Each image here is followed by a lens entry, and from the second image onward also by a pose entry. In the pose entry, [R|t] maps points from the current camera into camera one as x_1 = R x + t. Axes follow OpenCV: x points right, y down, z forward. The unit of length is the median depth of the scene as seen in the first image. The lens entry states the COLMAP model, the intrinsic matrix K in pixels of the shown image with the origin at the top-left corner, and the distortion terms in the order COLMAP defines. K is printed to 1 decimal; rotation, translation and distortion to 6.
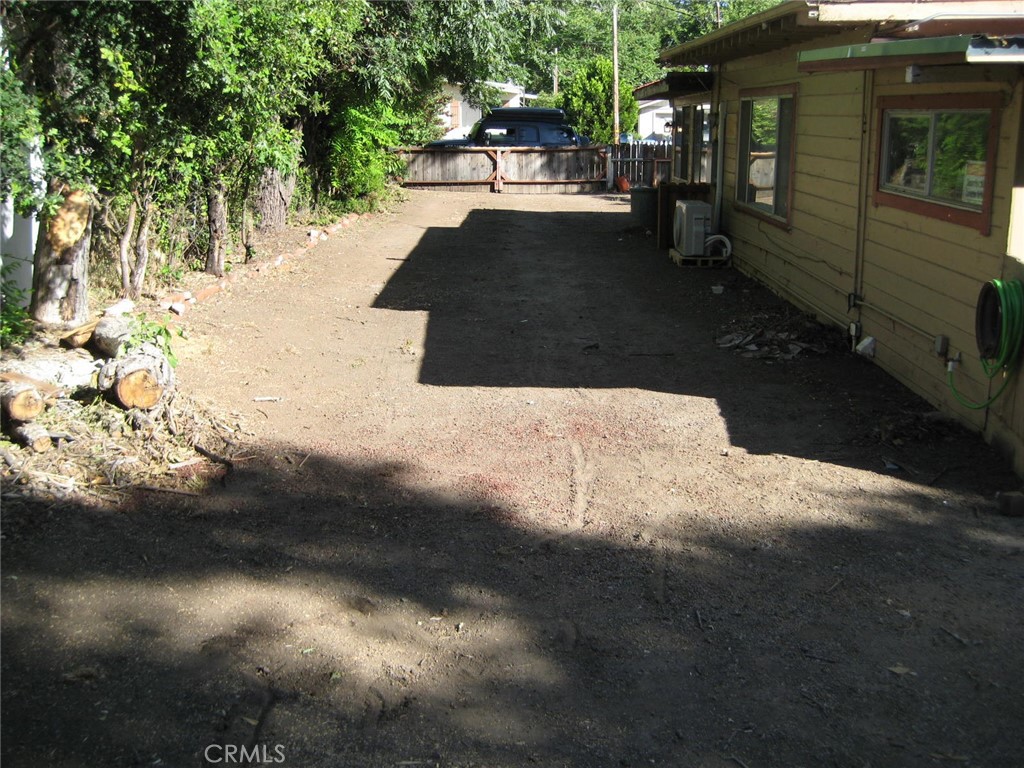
lens RADIAL K [[1066.3, 0, 516.9], [0, 1066.3, 374.1], [0, 0, 1]] dist [-0.164713, 0.229219]
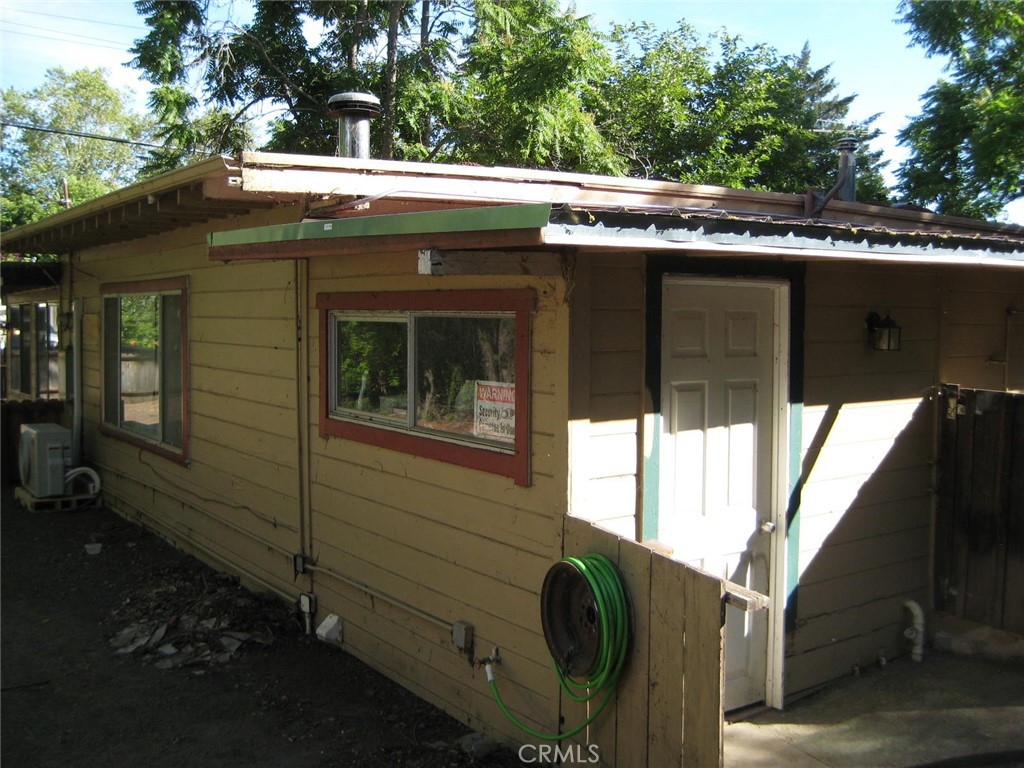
lens RADIAL K [[1066.3, 0, 516.9], [0, 1066.3, 374.1], [0, 0, 1]] dist [-0.164713, 0.229219]
pose [[0.819996, -0.024058, 0.571864, 0.024192], [0.127298, 0.981758, -0.141230, -0.077898], [-0.558034, 0.188605, 0.808100, 0.293147]]
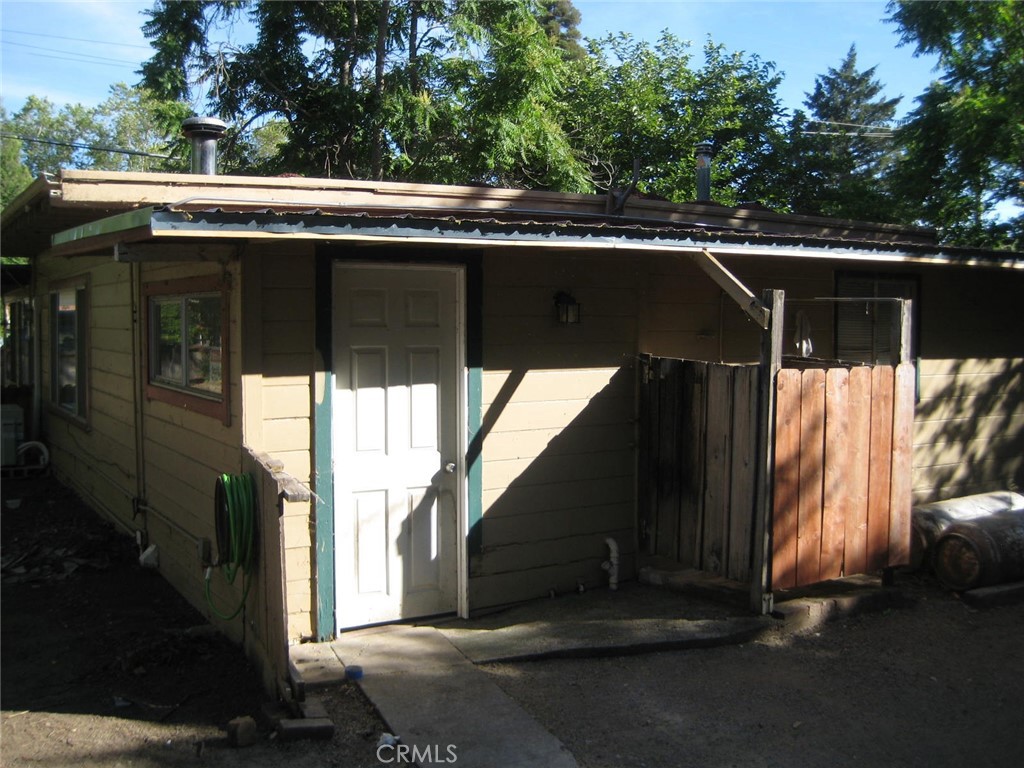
lens RADIAL K [[1066.3, 0, 516.9], [0, 1066.3, 374.1], [0, 0, 1]] dist [-0.164713, 0.229219]
pose [[0.857324, -0.021465, 0.514329, 0.141515], [0.117623, 0.980867, -0.155128, -0.003351], [-0.501159, 0.193492, 0.843446, 0.059121]]
